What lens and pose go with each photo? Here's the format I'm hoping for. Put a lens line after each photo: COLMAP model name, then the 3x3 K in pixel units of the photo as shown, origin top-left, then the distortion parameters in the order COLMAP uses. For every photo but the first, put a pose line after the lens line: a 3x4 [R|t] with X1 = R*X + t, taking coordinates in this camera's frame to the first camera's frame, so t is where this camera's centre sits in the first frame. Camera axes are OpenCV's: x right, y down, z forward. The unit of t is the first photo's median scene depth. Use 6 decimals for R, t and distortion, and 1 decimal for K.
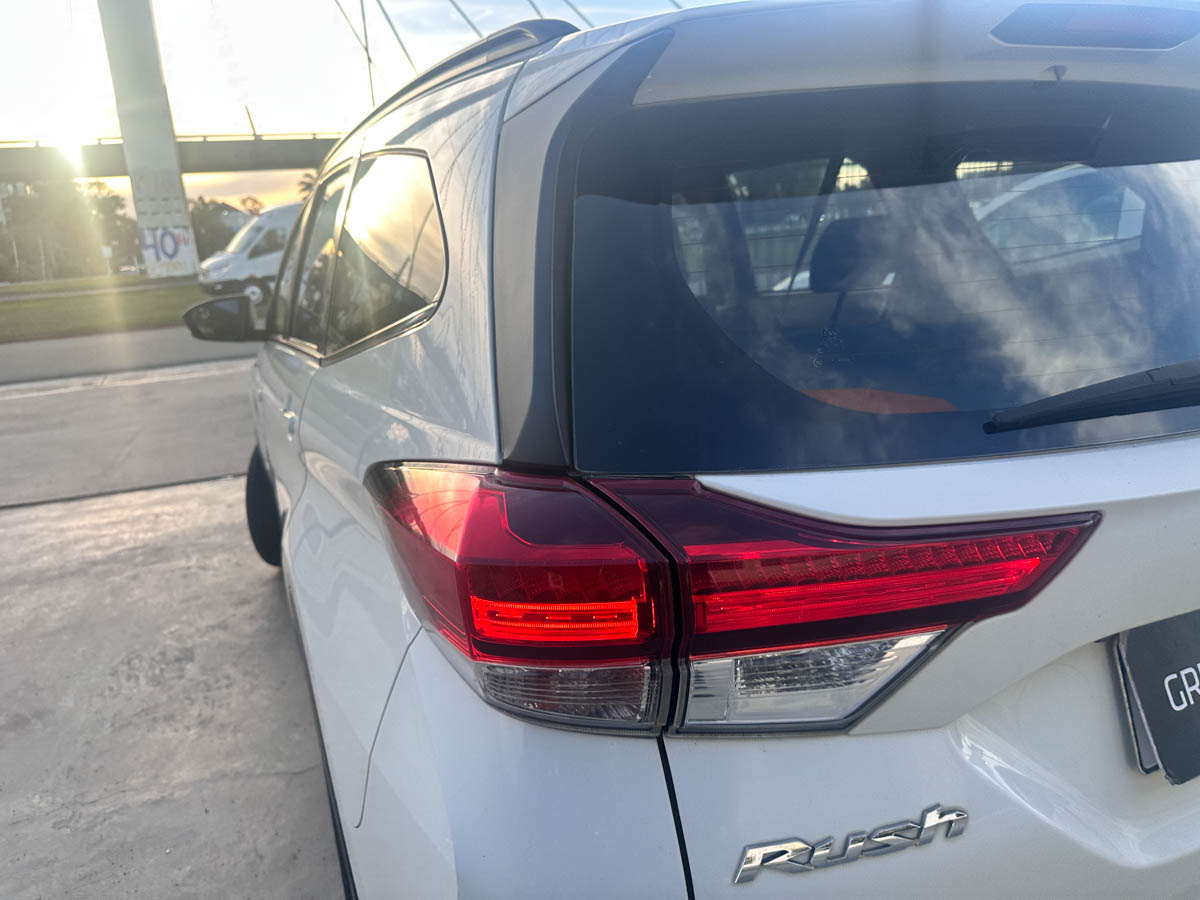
lens RADIAL K [[868.9, 0, 600.5], [0, 868.9, 433.1], [0, 0, 1]] dist [-0.000165, 0.002546]
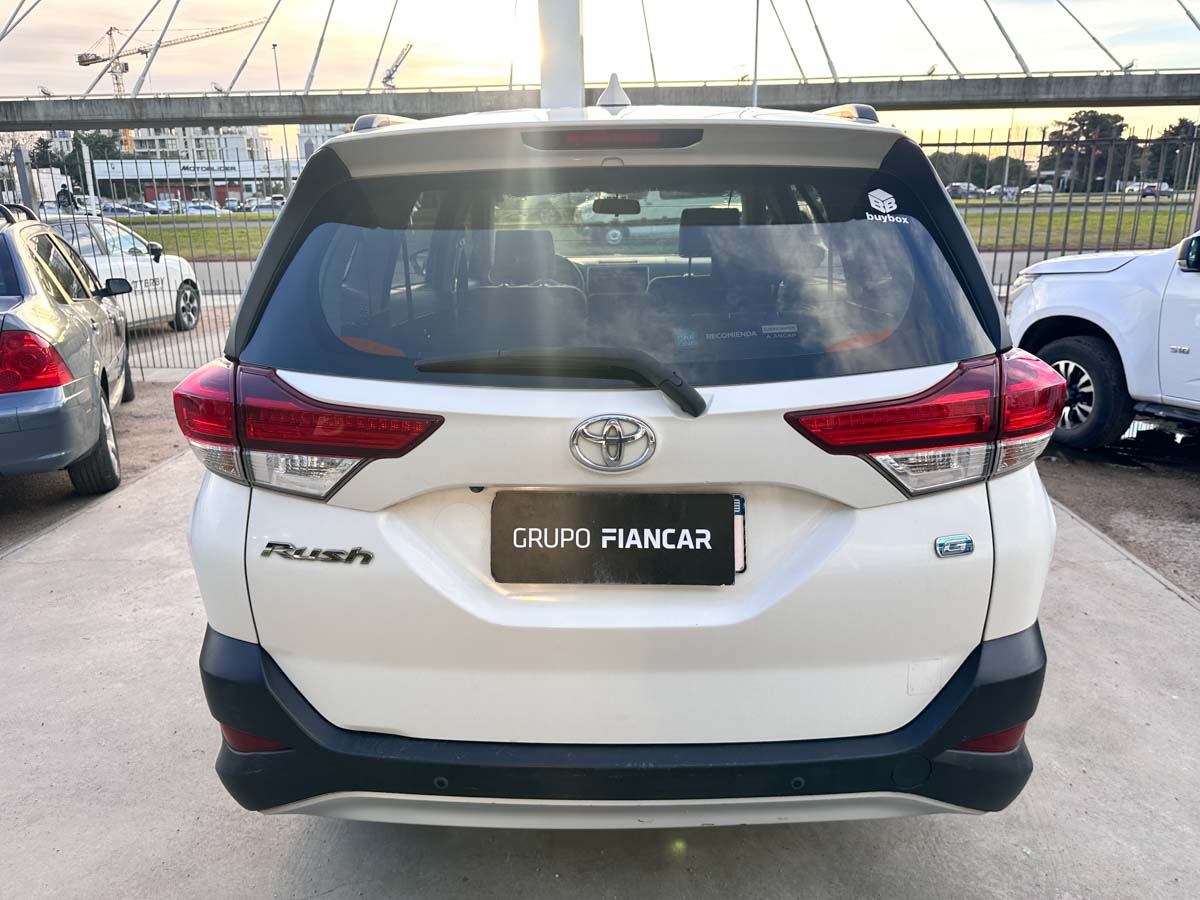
lens RADIAL K [[861.8, 0, 603.0], [0, 861.8, 440.9], [0, 0, 1]] dist [0.008126, -0.006239]
pose [[0.907542, 0.166862, -0.385389, 0.264045], [-0.140695, 0.985451, 0.095353, -0.013111], [0.395693, -0.032314, 0.917814, -0.095699]]
